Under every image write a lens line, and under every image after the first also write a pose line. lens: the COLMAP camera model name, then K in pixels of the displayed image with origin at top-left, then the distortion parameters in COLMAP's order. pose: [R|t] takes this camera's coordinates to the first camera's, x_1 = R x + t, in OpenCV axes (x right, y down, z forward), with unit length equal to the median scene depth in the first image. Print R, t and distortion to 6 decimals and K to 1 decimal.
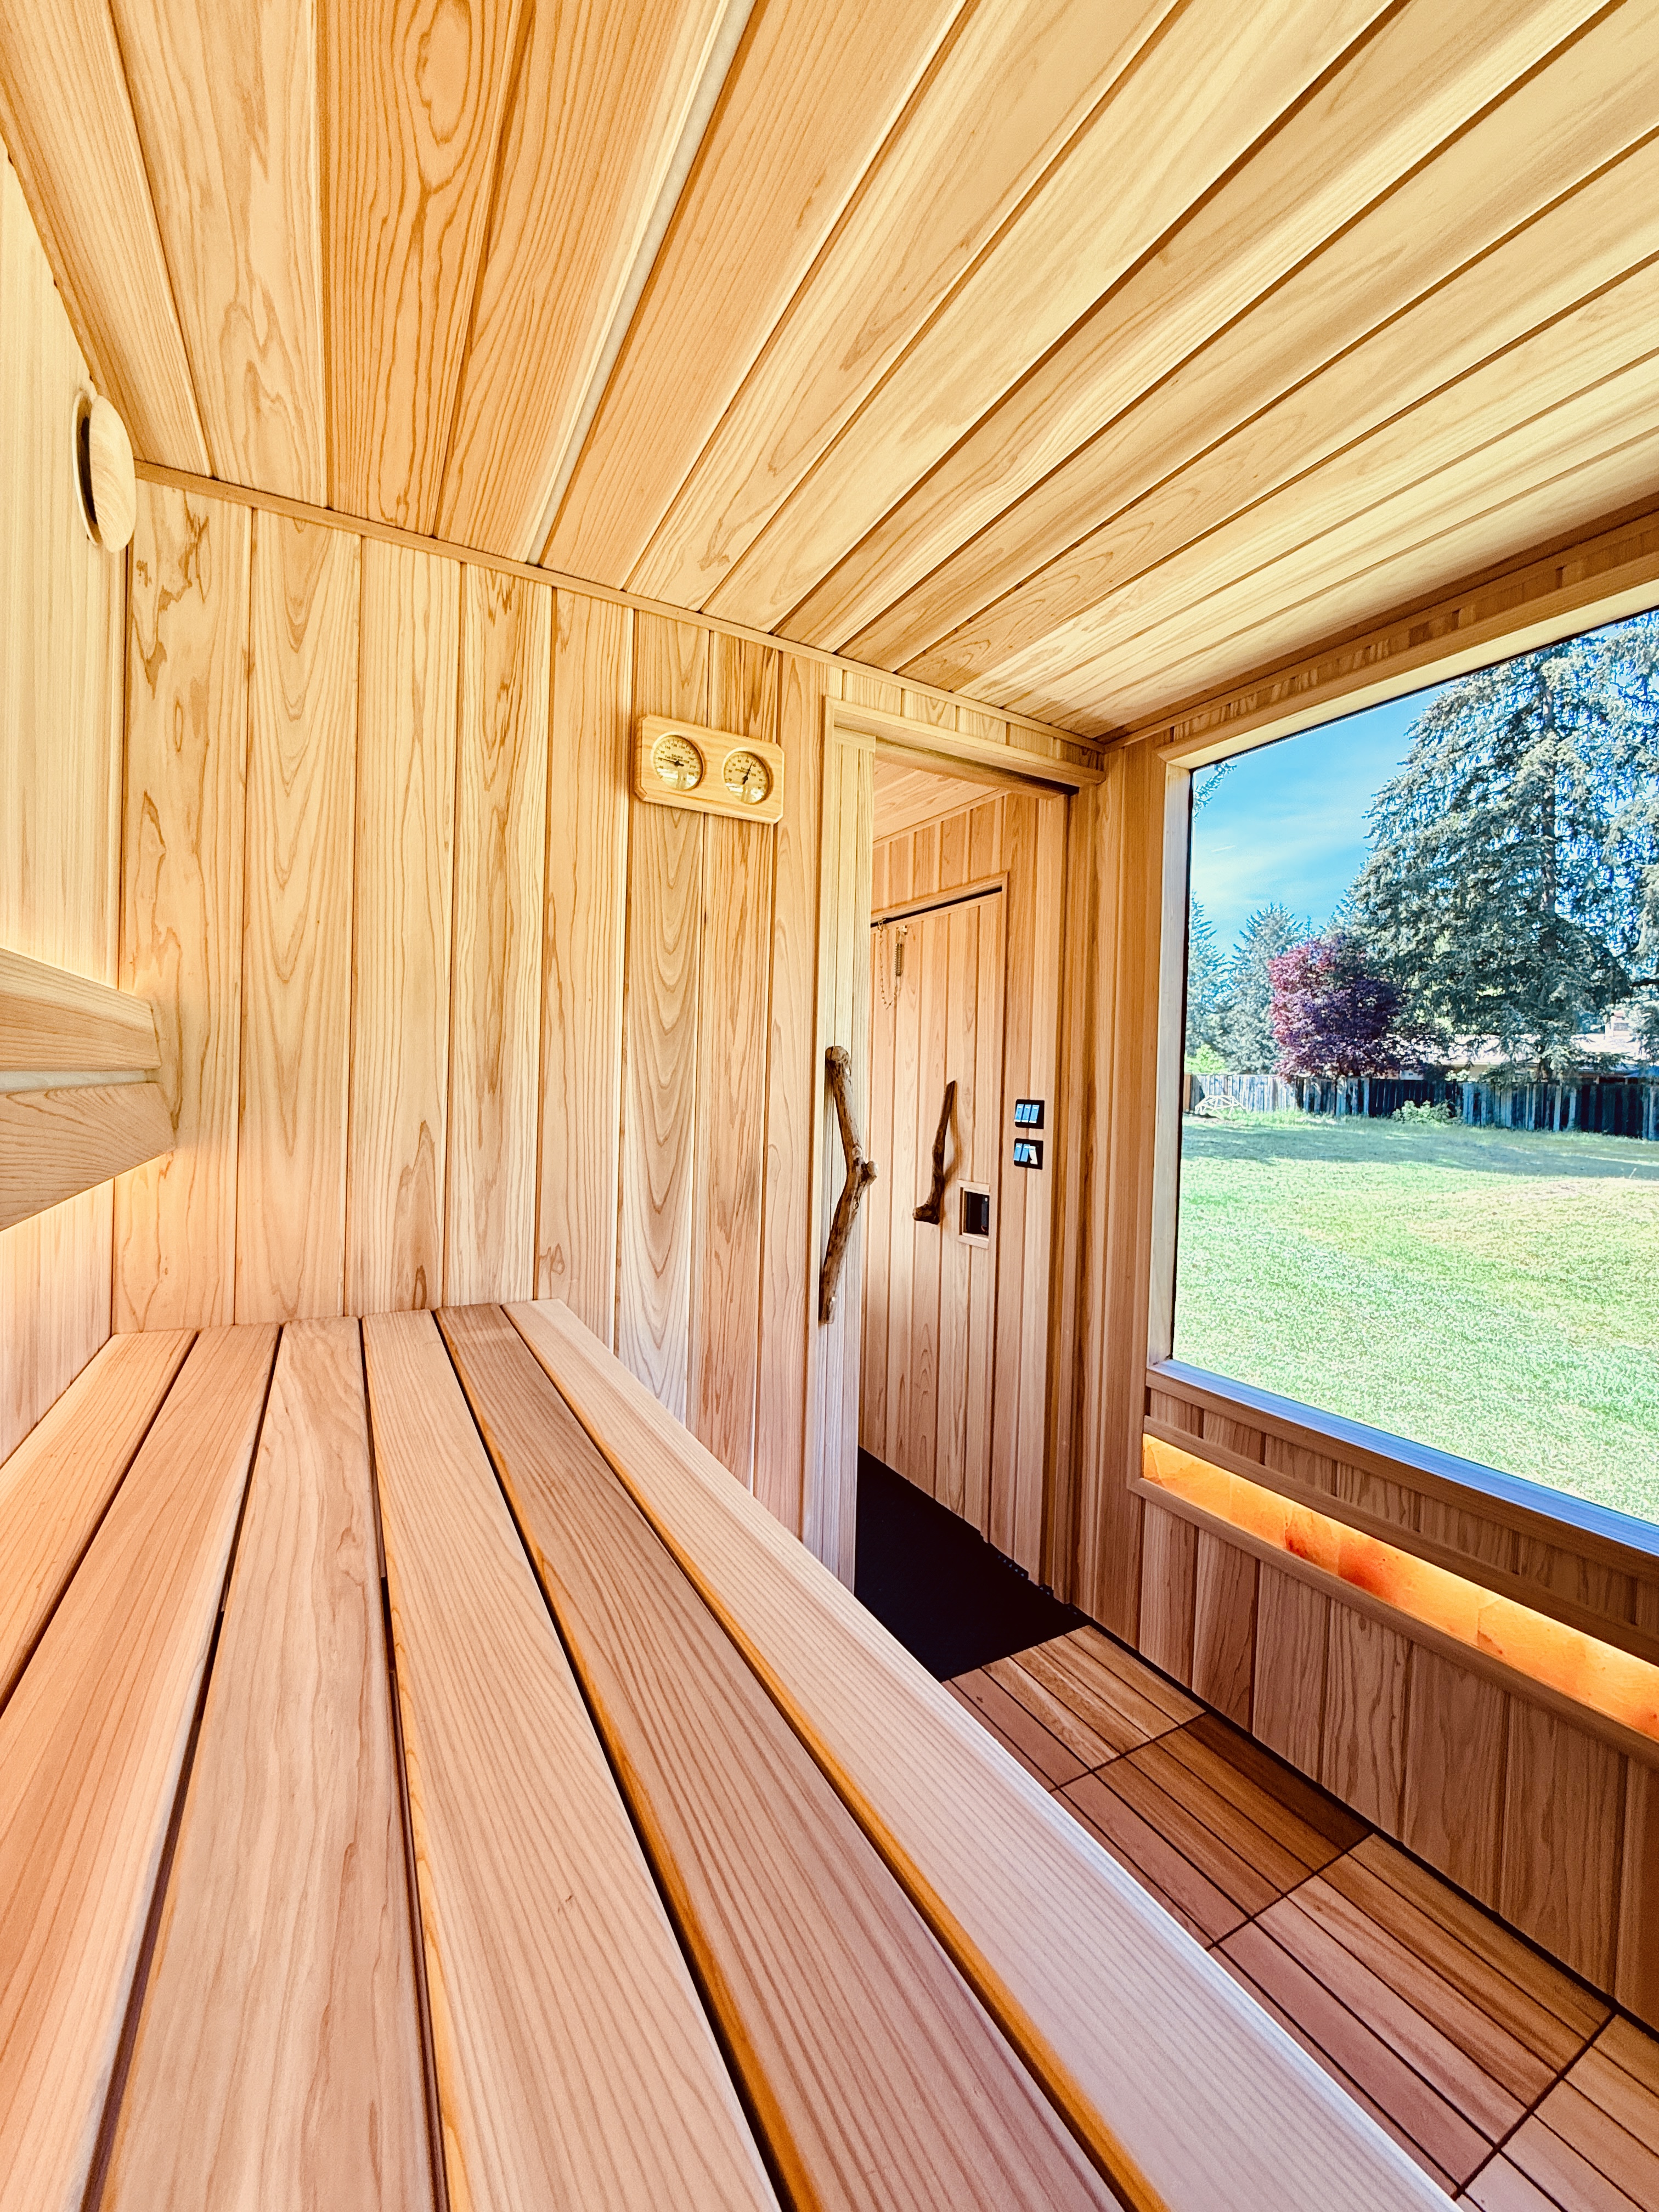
lens RADIAL K [[880.5, 0, 829.1], [0, 880.5, 1100.4], [0, 0, 1]] dist [0.000608, -0.000083]
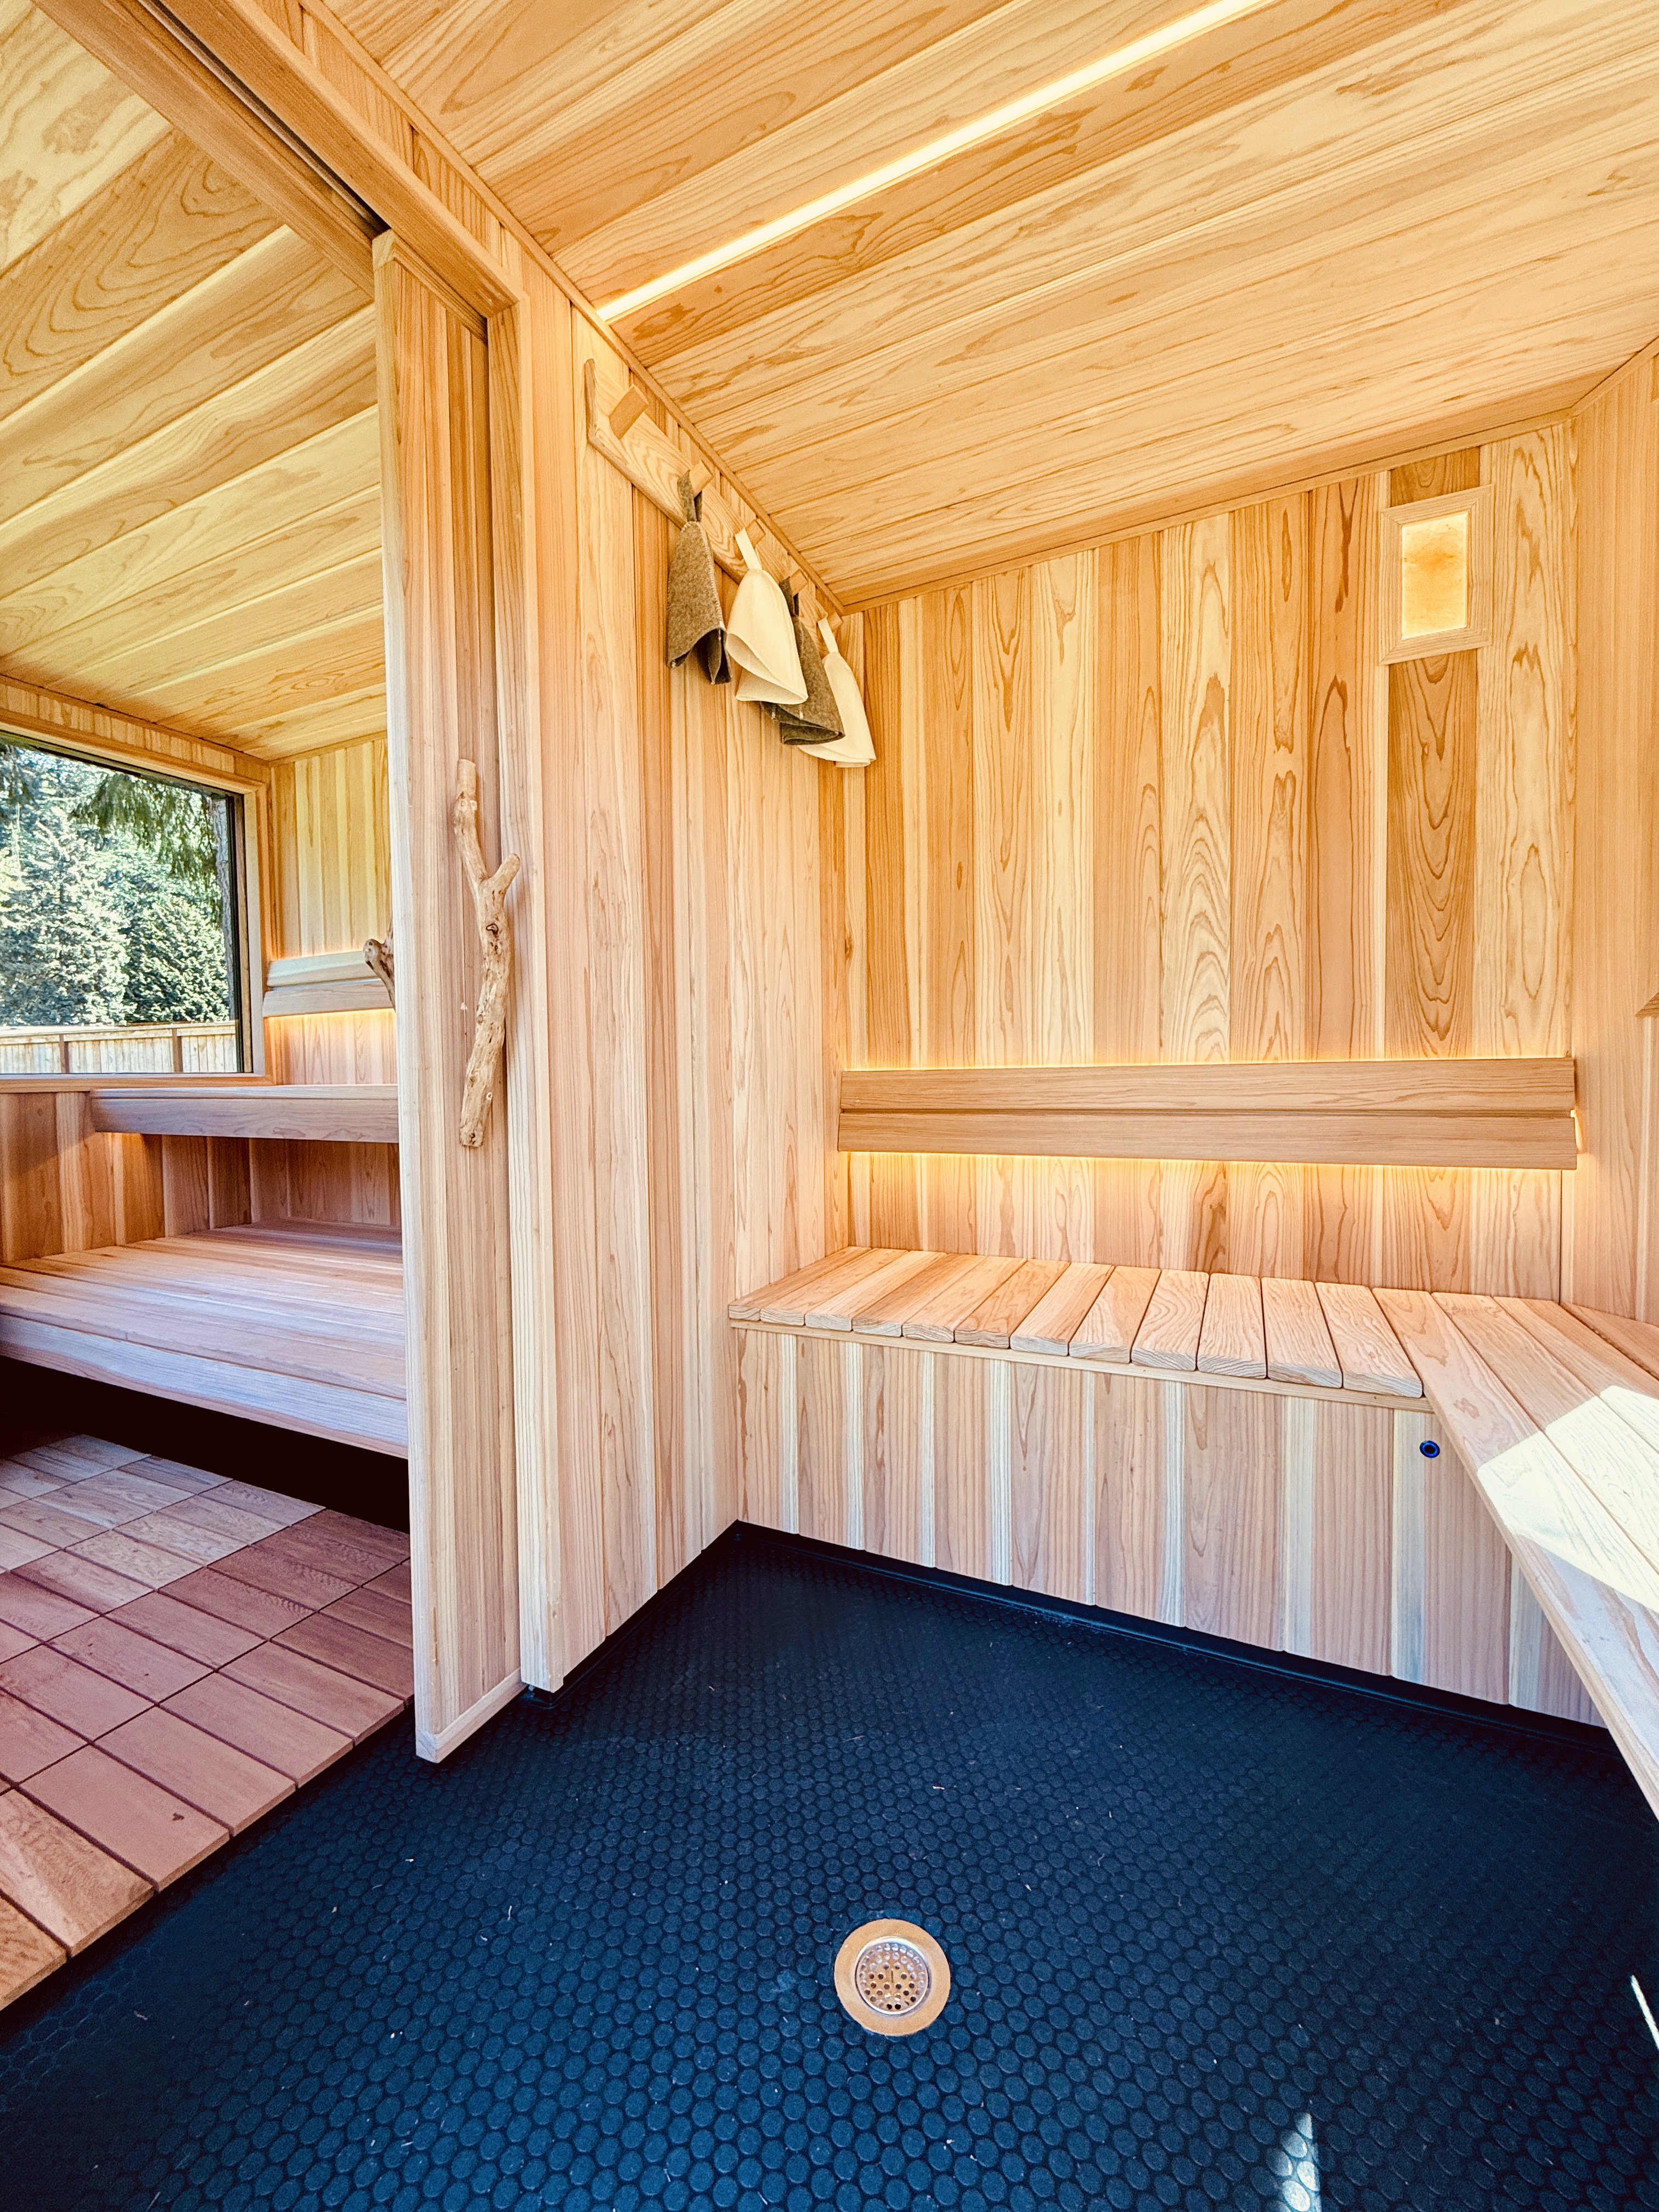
lens RADIAL K [[880.5, 0, 829.1], [0, 880.5, 1100.4], [0, 0, 1]] dist [0.000608, -0.000083]
pose [[-0.819652, 0.004897, -0.572840, 0.171769], [-0.016879, 0.999323, 0.032694, 0.188667], [0.572612, 0.036466, -0.819015, 2.002739]]
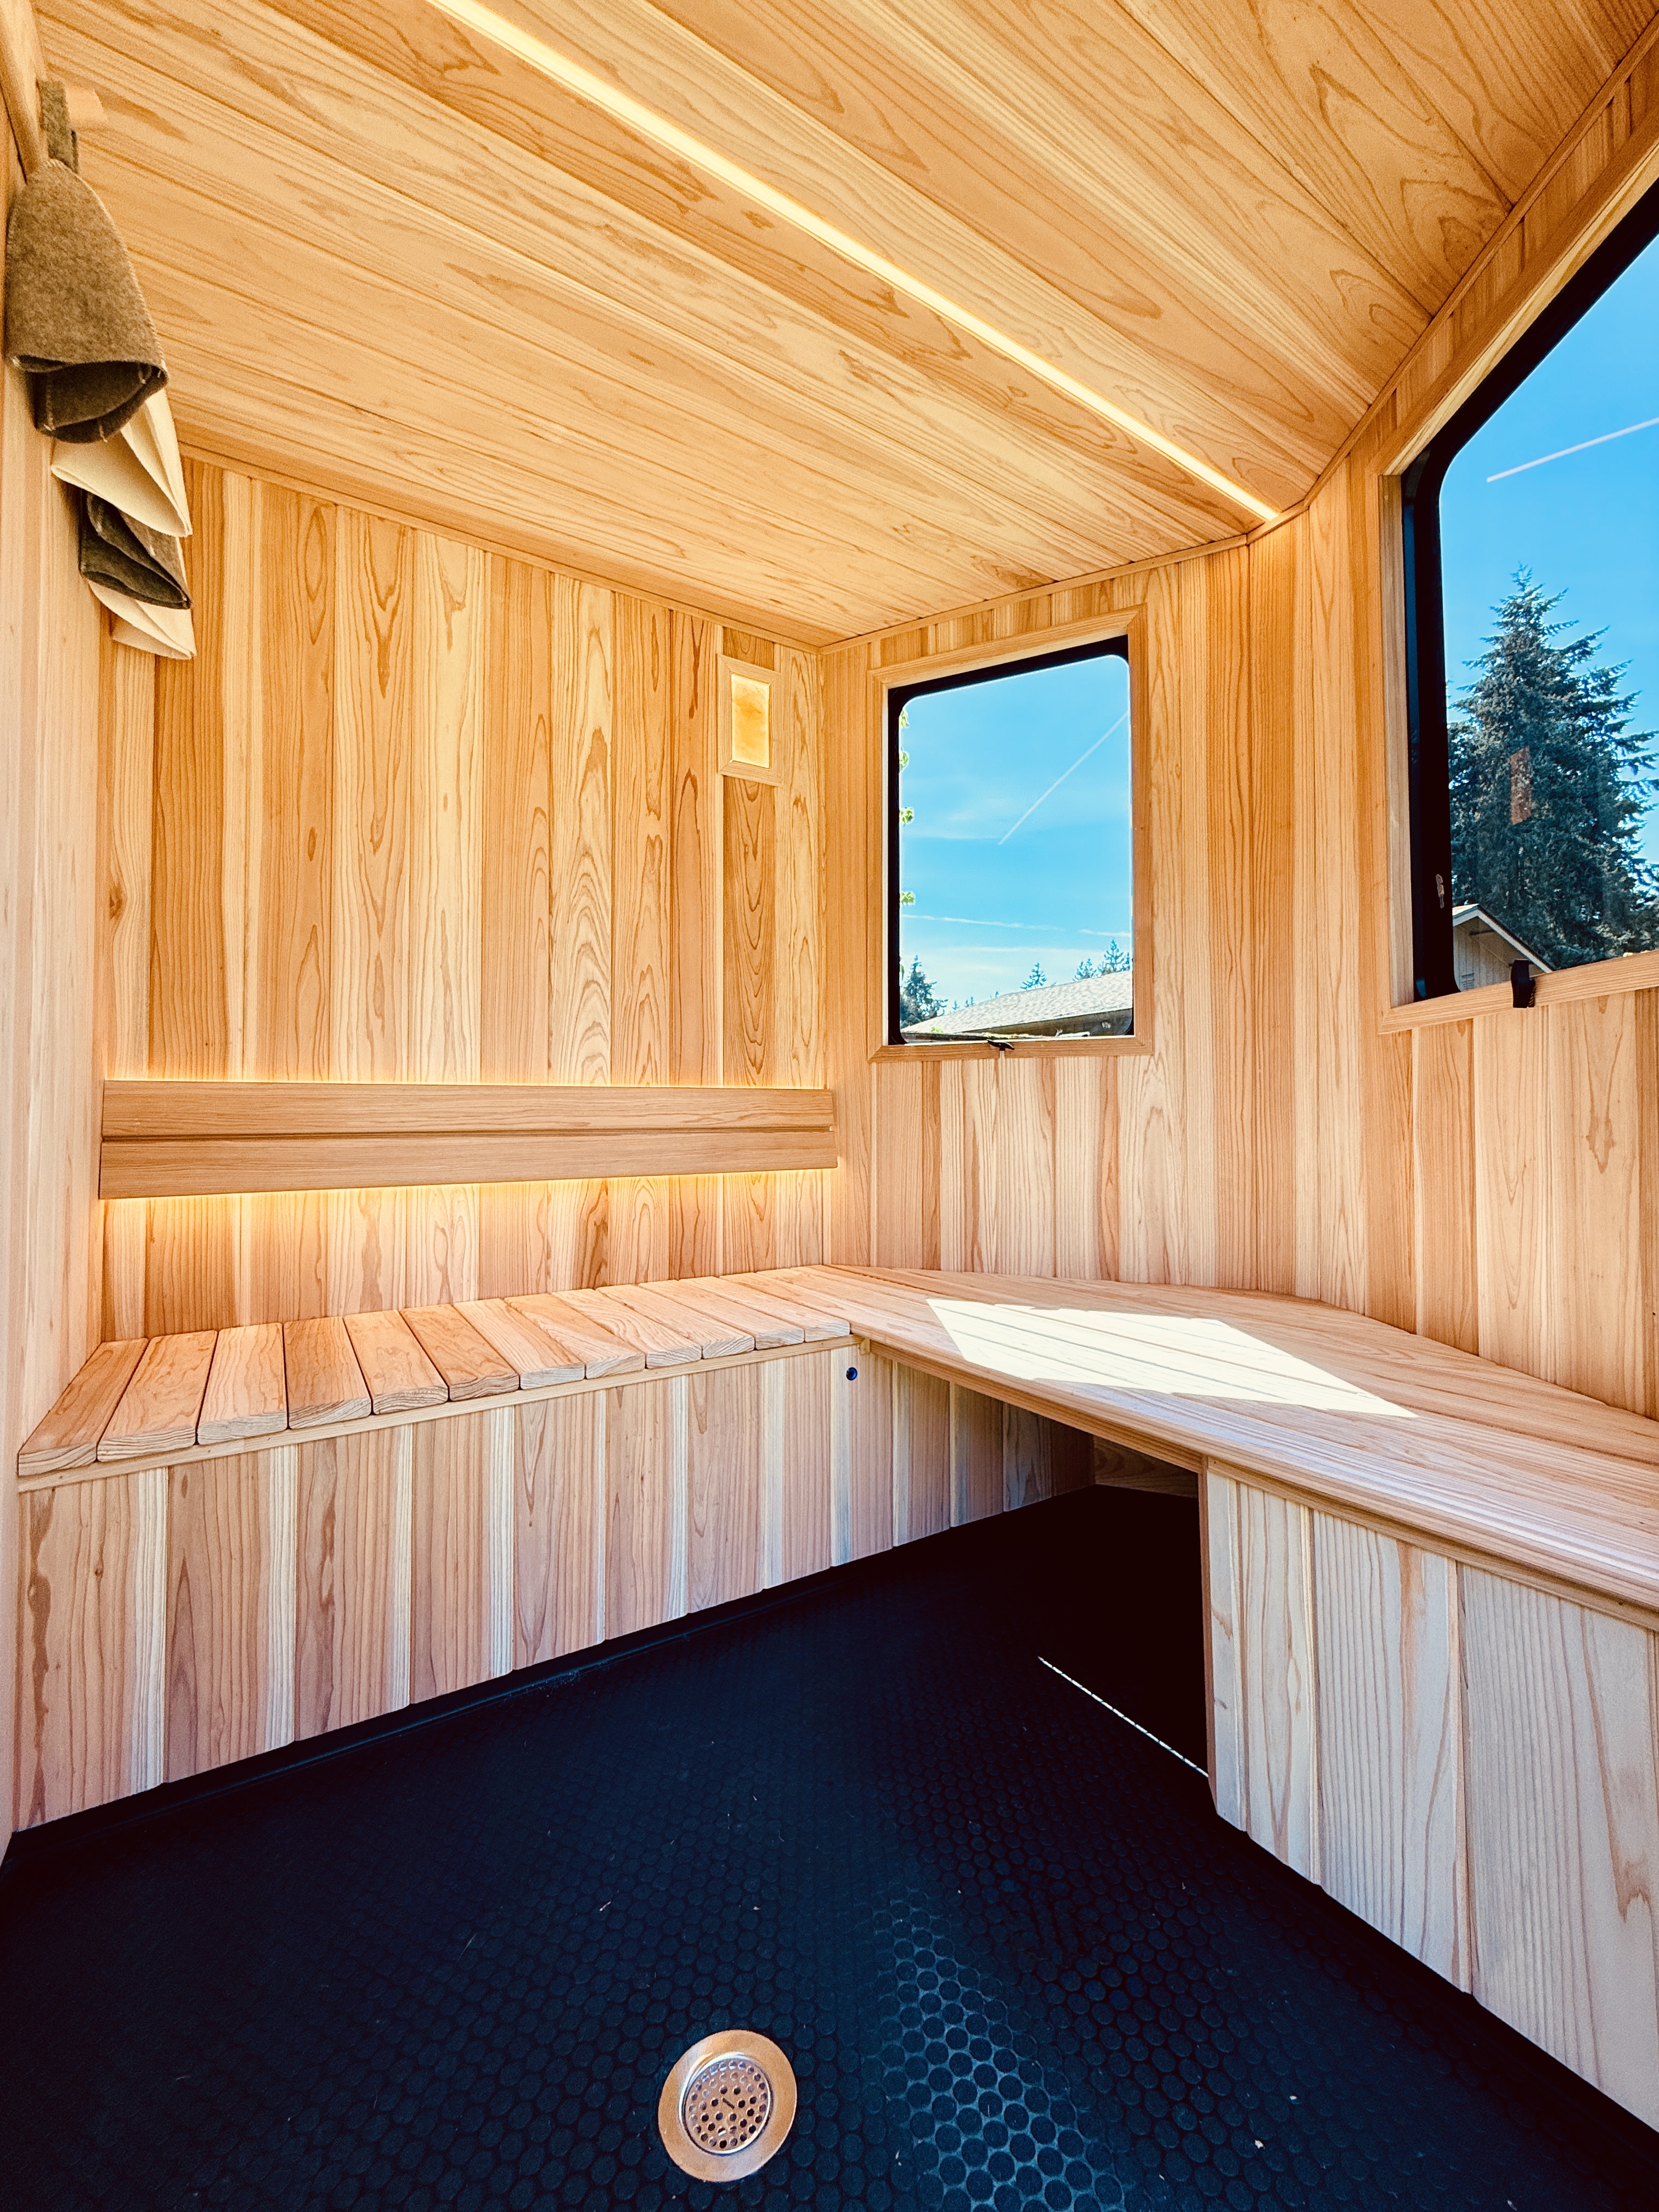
lens RADIAL K [[880.5, 0, 829.1], [0, 880.5, 1100.4], [0, 0, 1]] dist [0.000608, -0.000083]
pose [[0.045012, -0.051951, -0.997635, 0.329183], [-0.009593, 0.998578, -0.052433, 0.251288], [0.998940, 0.011931, 0.044450, 1.599689]]
